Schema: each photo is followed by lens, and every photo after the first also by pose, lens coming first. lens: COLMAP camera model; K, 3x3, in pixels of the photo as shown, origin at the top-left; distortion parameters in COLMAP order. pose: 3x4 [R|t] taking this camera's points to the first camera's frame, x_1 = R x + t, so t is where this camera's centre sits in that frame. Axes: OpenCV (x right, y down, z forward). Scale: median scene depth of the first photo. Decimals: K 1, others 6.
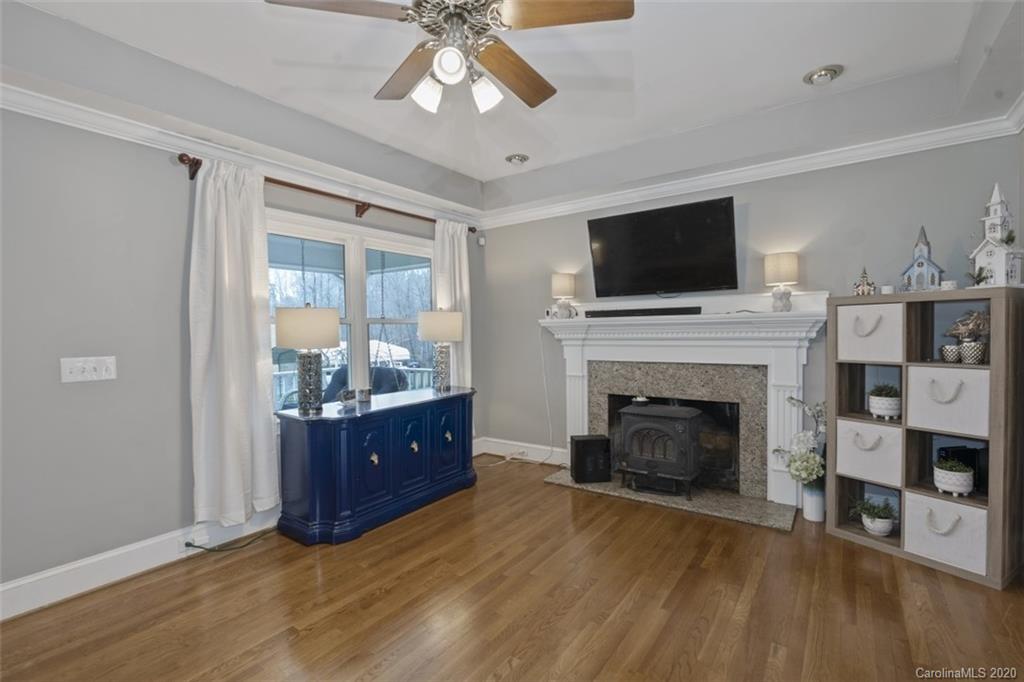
lens RADIAL K [[467.4, 0, 508.9], [0, 467.4, 342.8], [0, 0, 1]] dist [-0.001349, 0.000272]
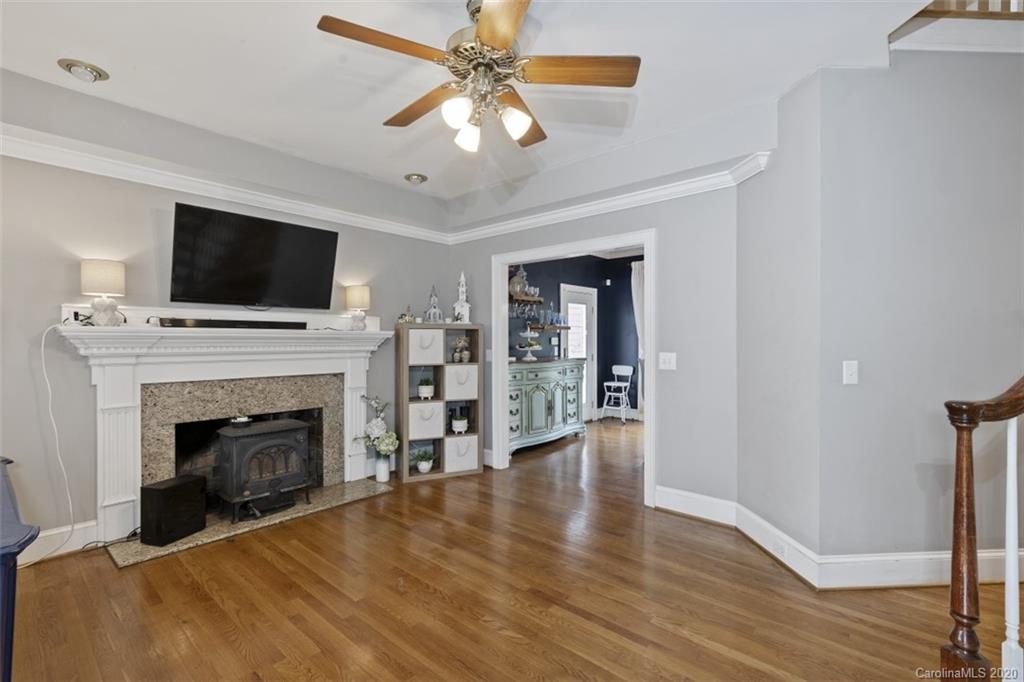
lens RADIAL K [[467.4, 0, 508.9], [0, 467.4, 342.8], [0, 0, 1]] dist [-0.001349, 0.000272]
pose [[0.101389, 0.012236, 0.994772, -0.621654], [0.025301, 0.999569, -0.014874, -0.002281], [-0.994525, 0.026677, 0.101036, 0.423300]]
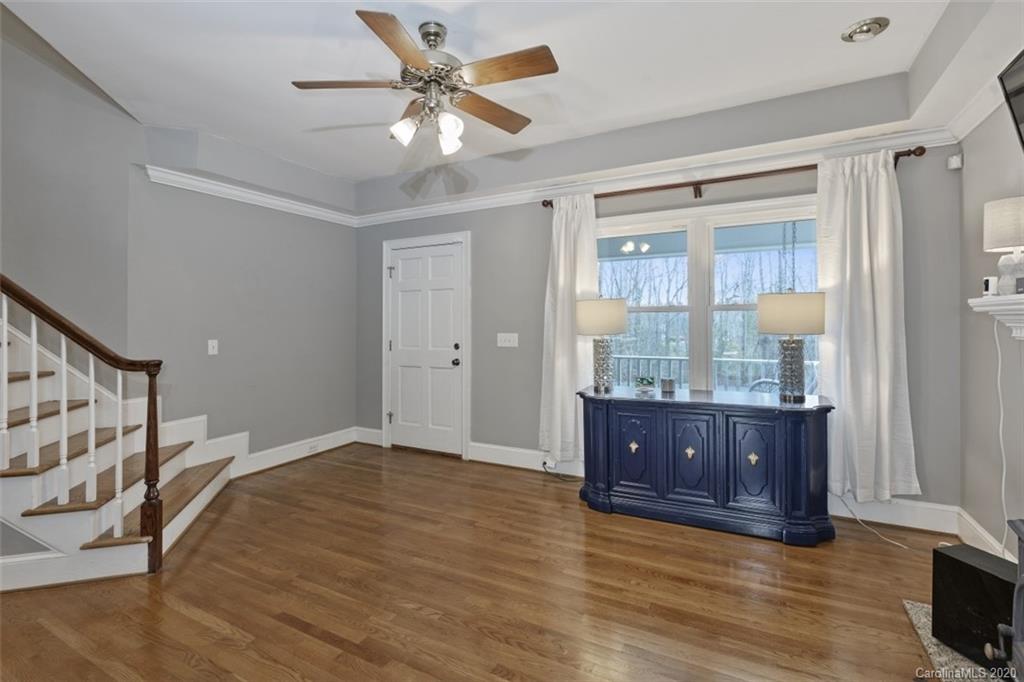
lens RADIAL K [[488.3, 0, 509.6], [0, 488.3, 310.6], [0, 0, 1]] dist [-0.000758, 0.000142]
pose [[0.128637, 0.002832, -0.991688, 0.650933], [-0.012369, 0.999923, 0.001251, -0.040654], [0.991615, 0.012105, 0.128662, 0.536489]]
